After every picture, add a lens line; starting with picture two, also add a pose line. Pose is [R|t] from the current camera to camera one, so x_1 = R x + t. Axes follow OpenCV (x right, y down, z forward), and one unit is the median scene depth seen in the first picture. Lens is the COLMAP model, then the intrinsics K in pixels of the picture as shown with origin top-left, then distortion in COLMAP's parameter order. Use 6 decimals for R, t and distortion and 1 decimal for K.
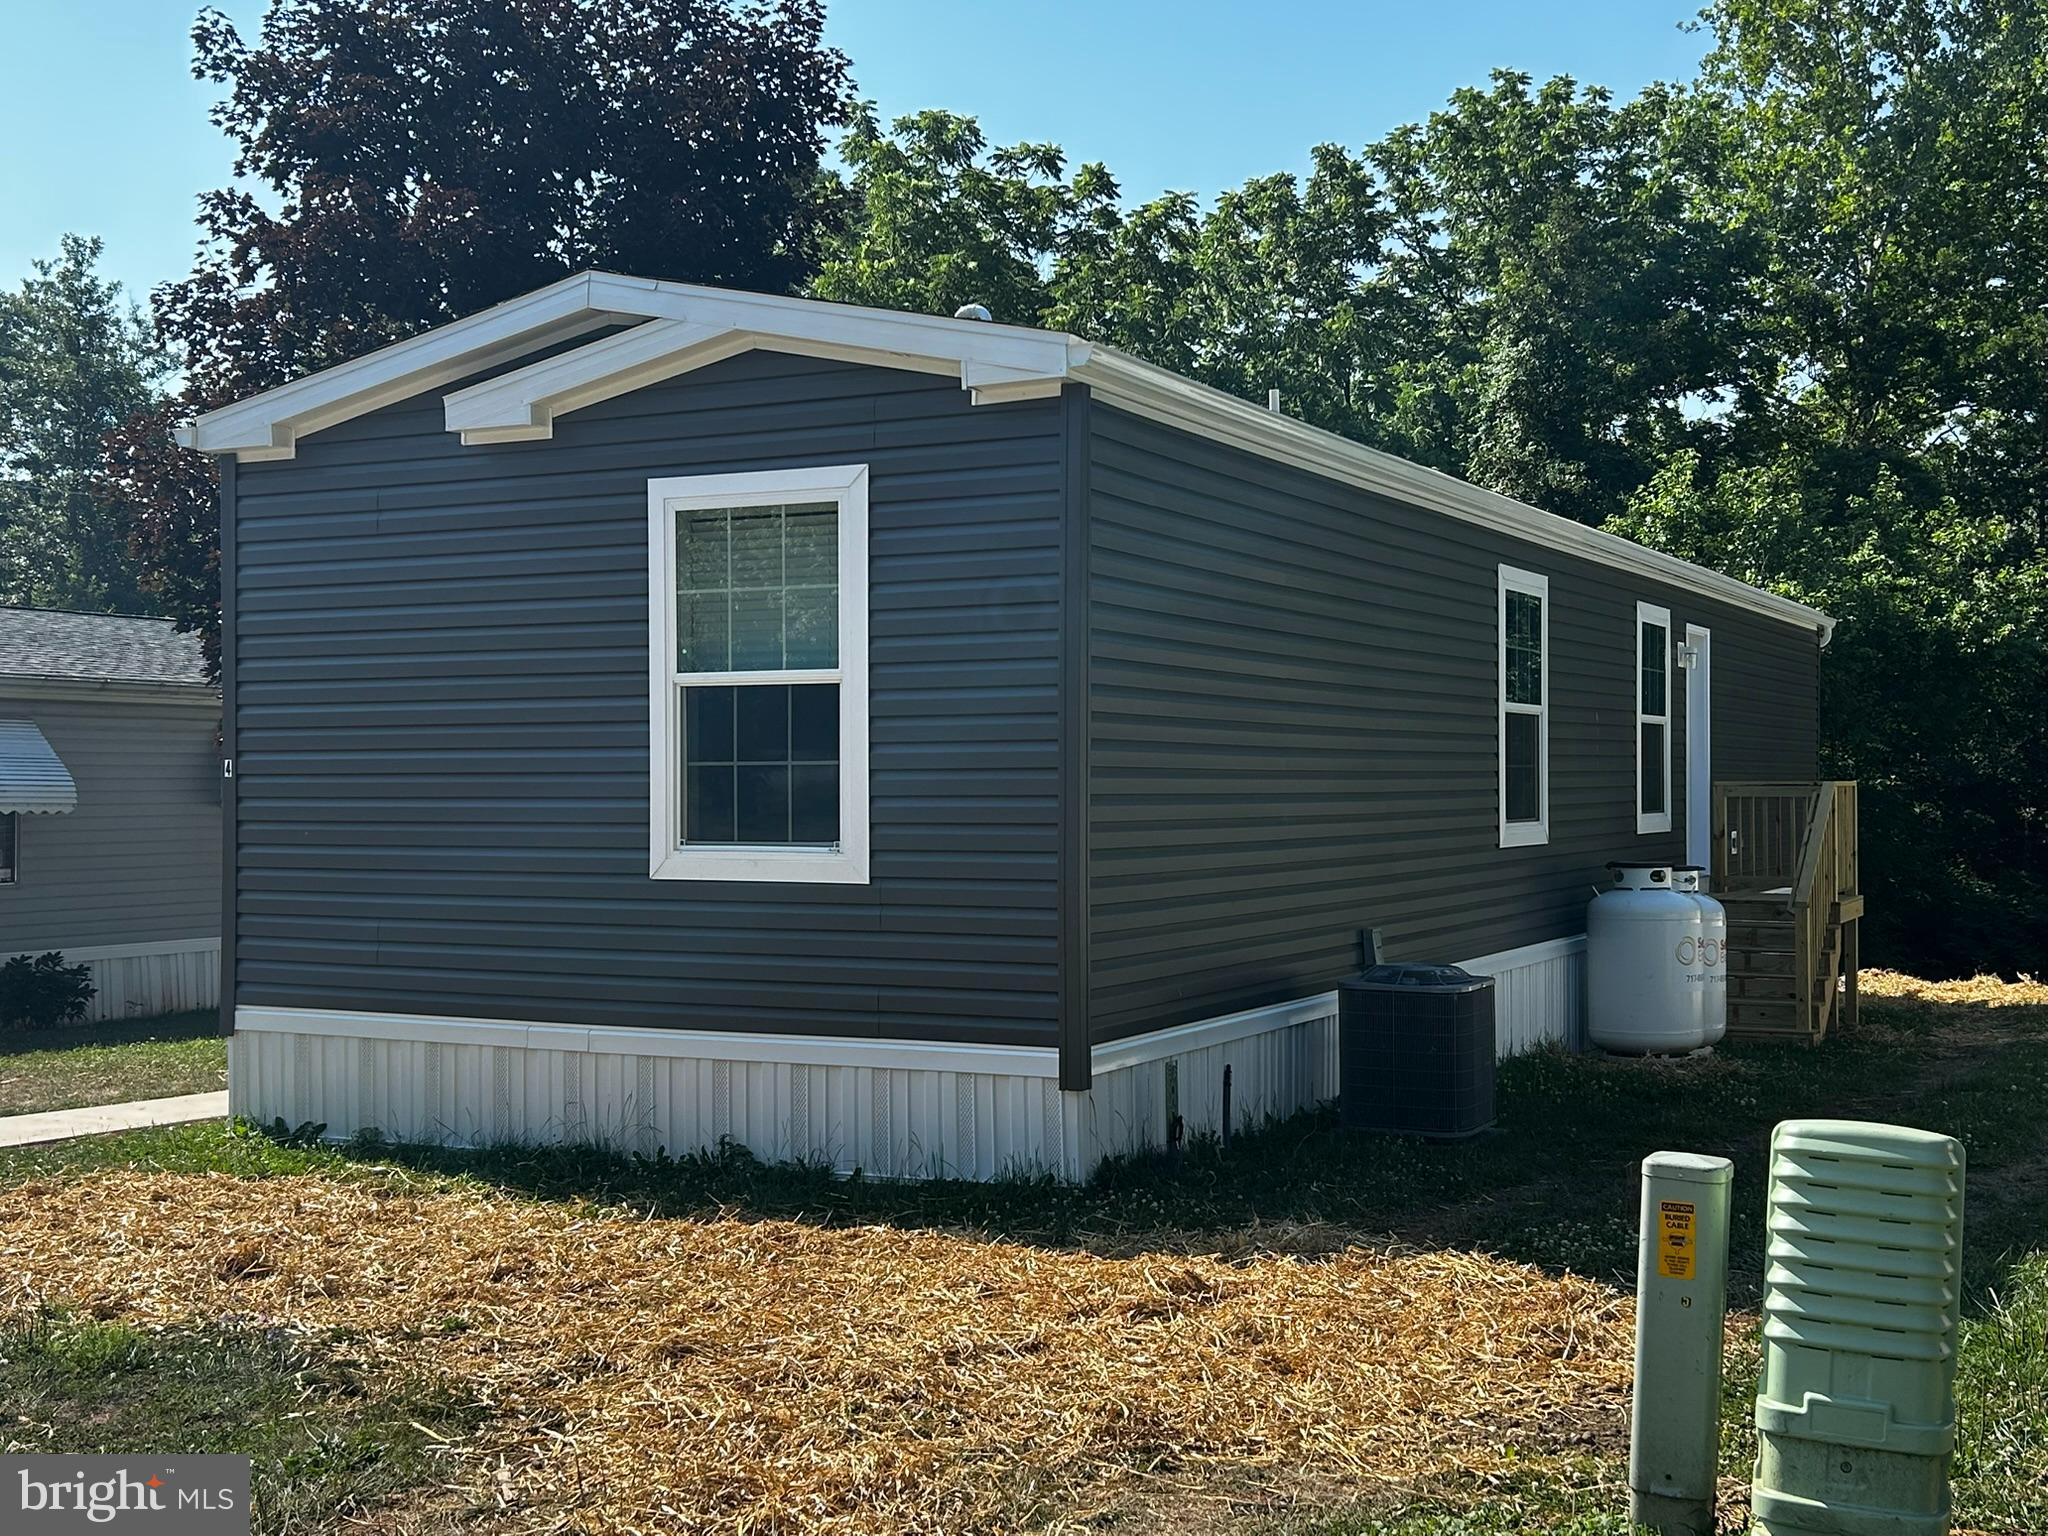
lens RADIAL K [[2357.5, 0, 1024.0], [0, 2357.5, 768.0], [0, 0, 1]] dist [0.075780, -0.049496]
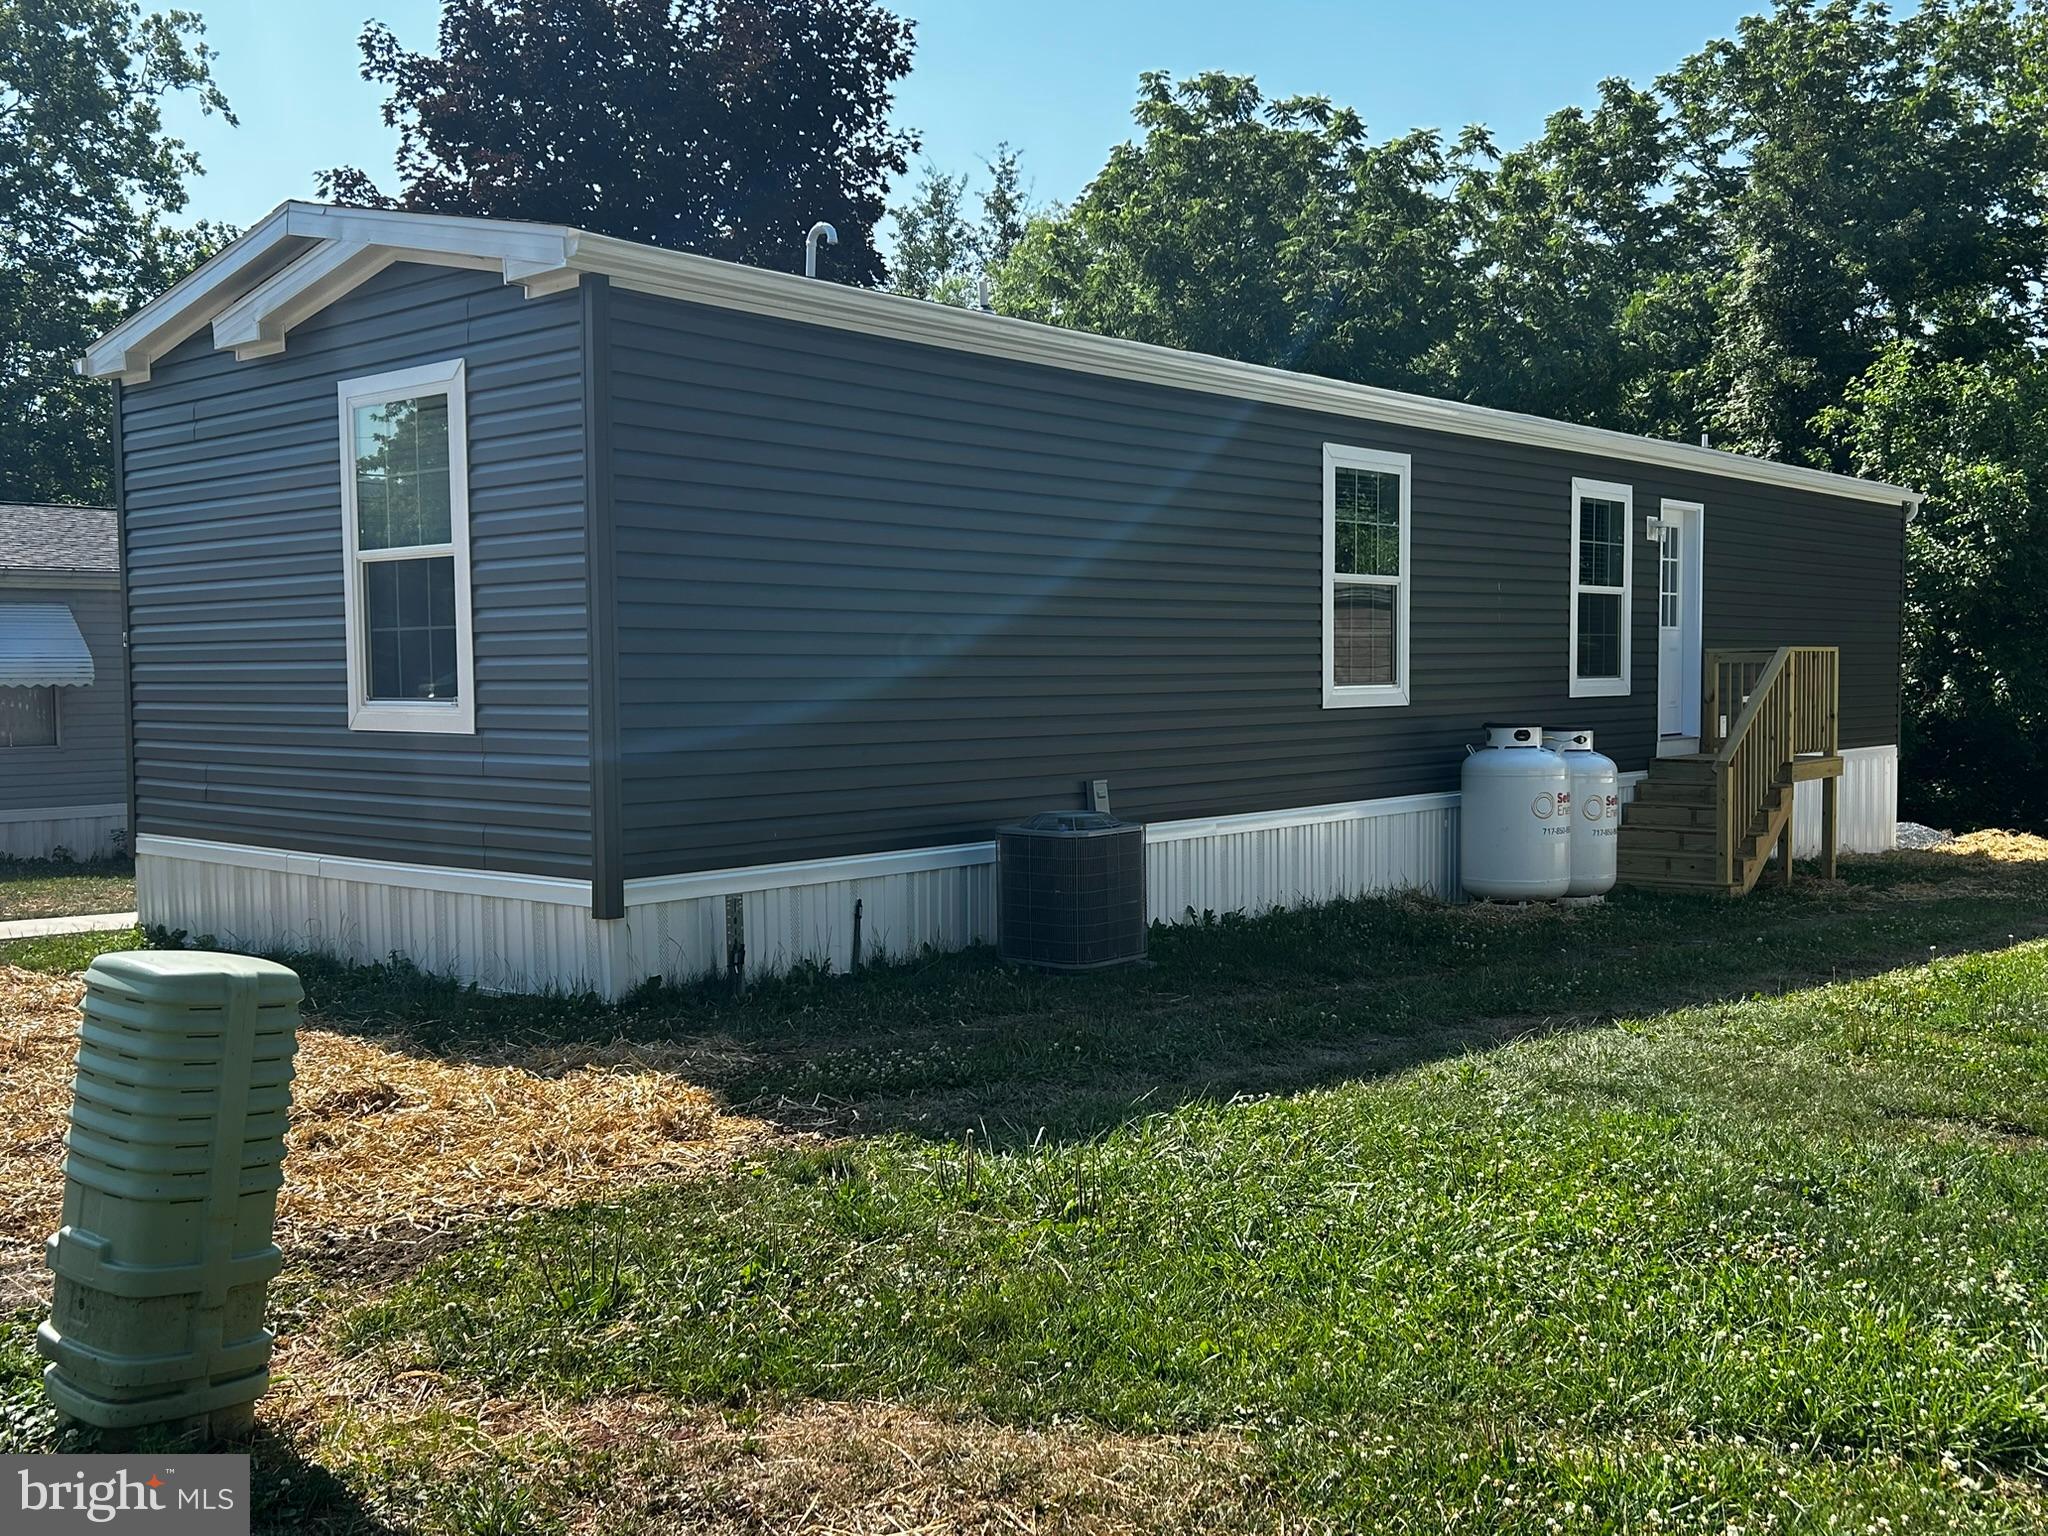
lens RADIAL K [[1962.0, 0, 1024.1], [0, 1962.0, 775.9], [0, 0, 1]] dist [0.021990, 0.018132]
pose [[0.972071, 0.007663, -0.234562, 0.351602], [0.006869, 0.998110, 0.061073, 0.011555], [0.234587, -0.060978, 0.970181, 0.123302]]
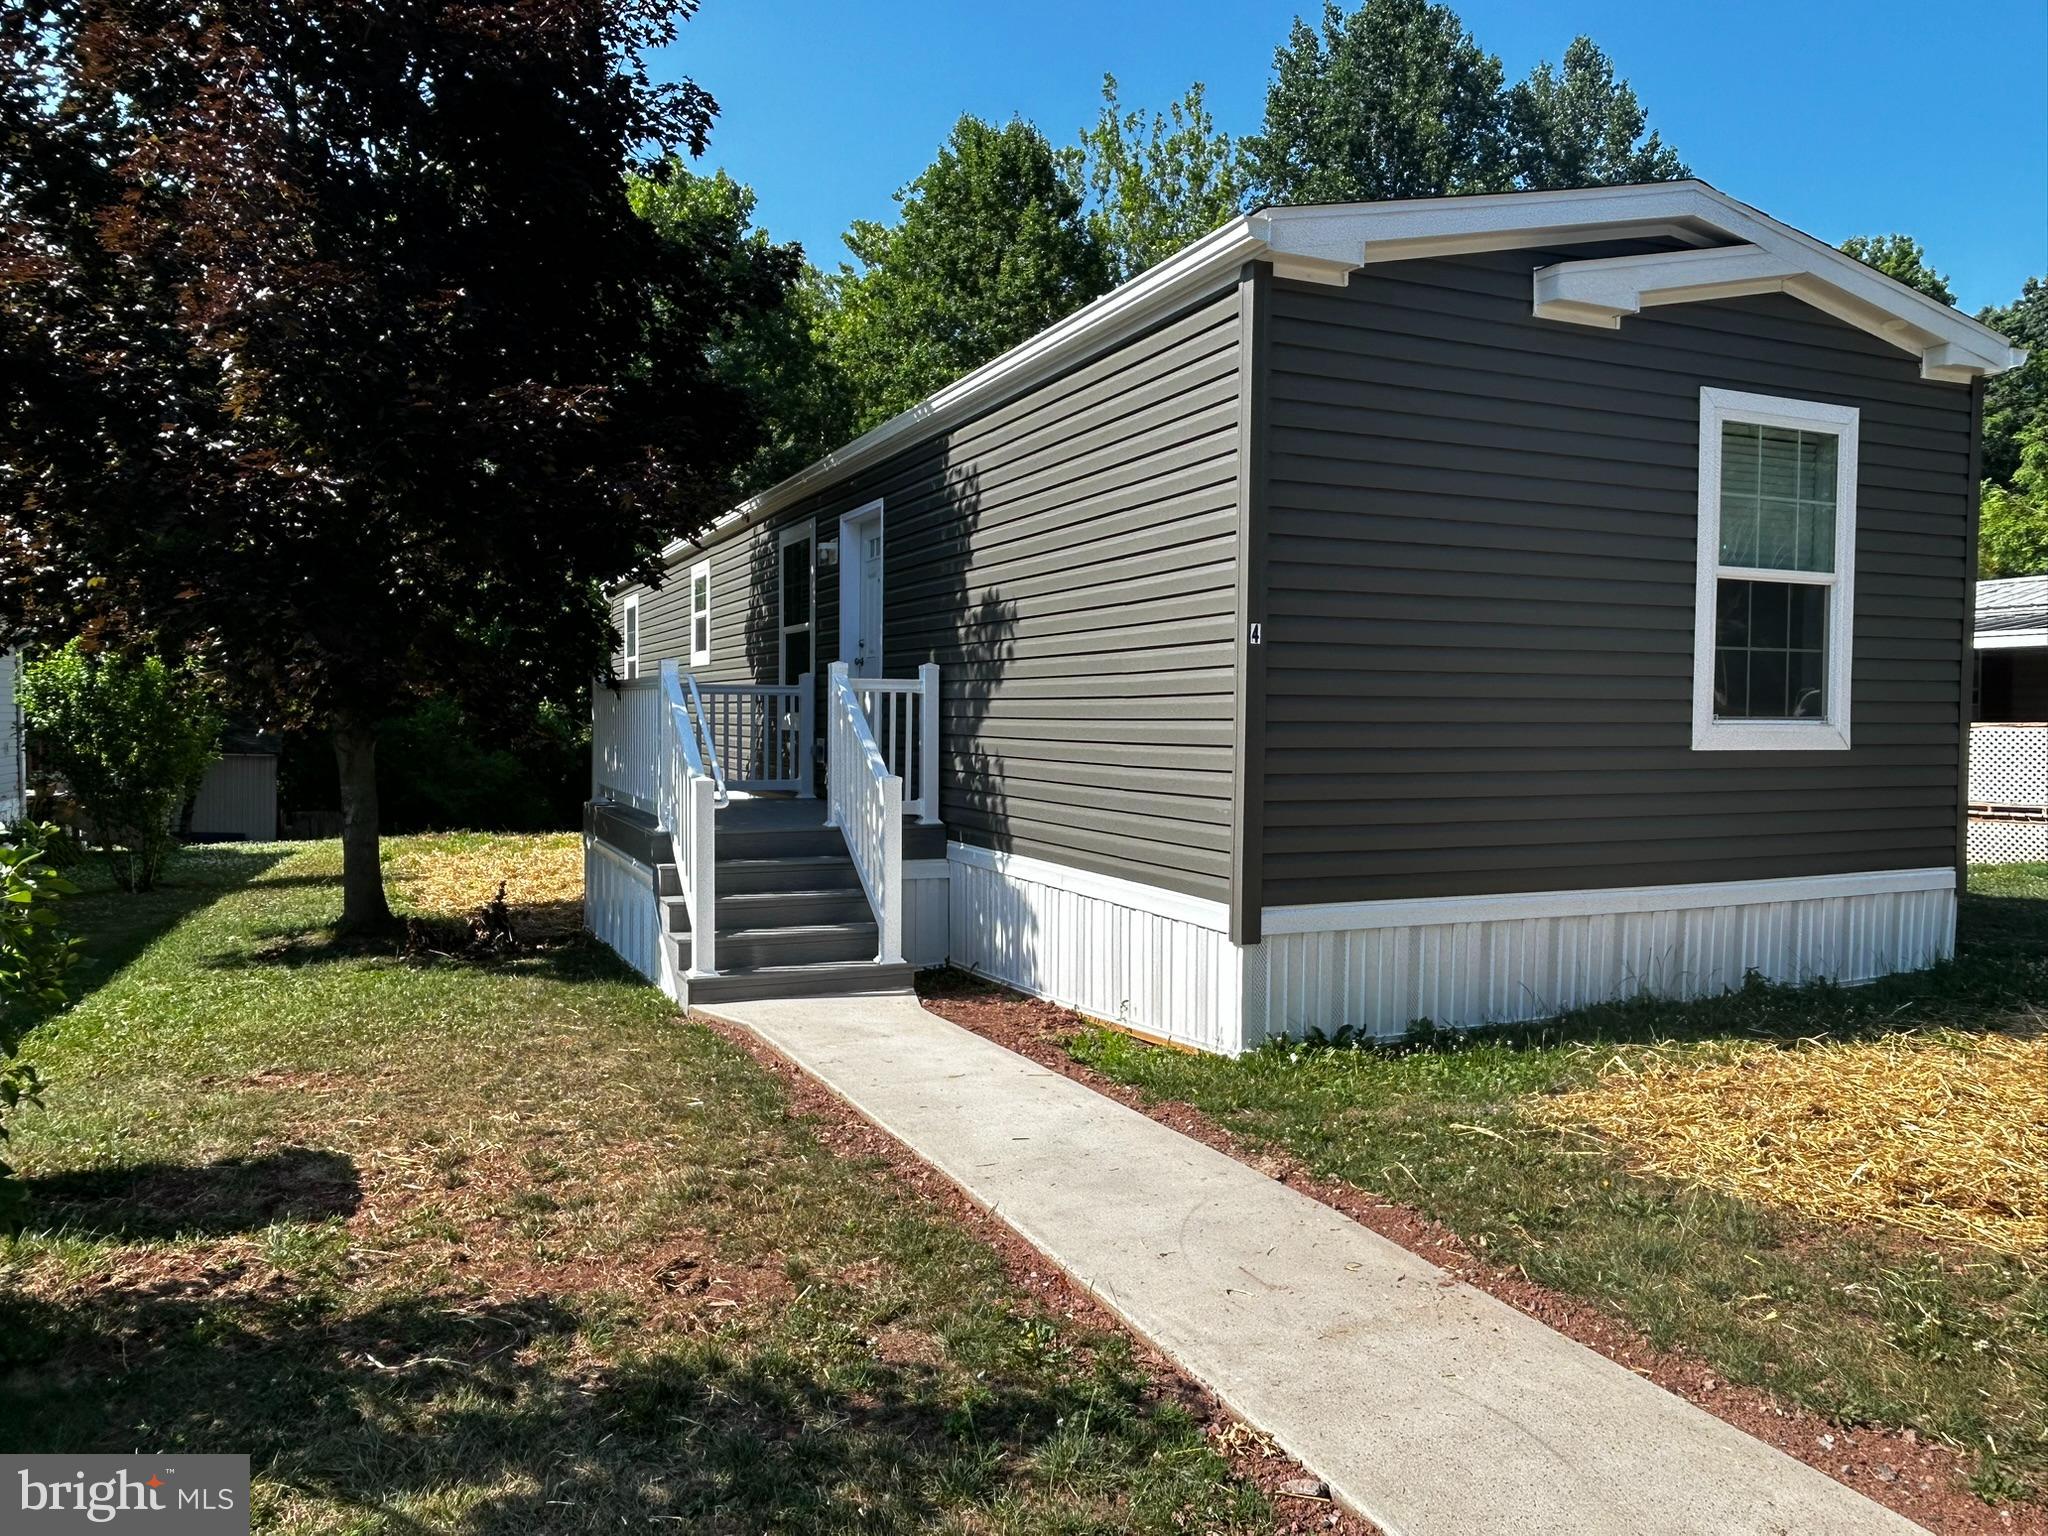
lens RADIAL K [[1435.0, 0, 1013.2], [0, 1435.0, 777.0], [0, 0, 1]] dist [-0.002536, -0.012091]
pose [[0.627966, -0.026759, 0.777780, -0.791768], [-0.010294, 0.999036, 0.042682, 0.030390], [-0.778173, -0.034809, 0.627085, 0.740076]]
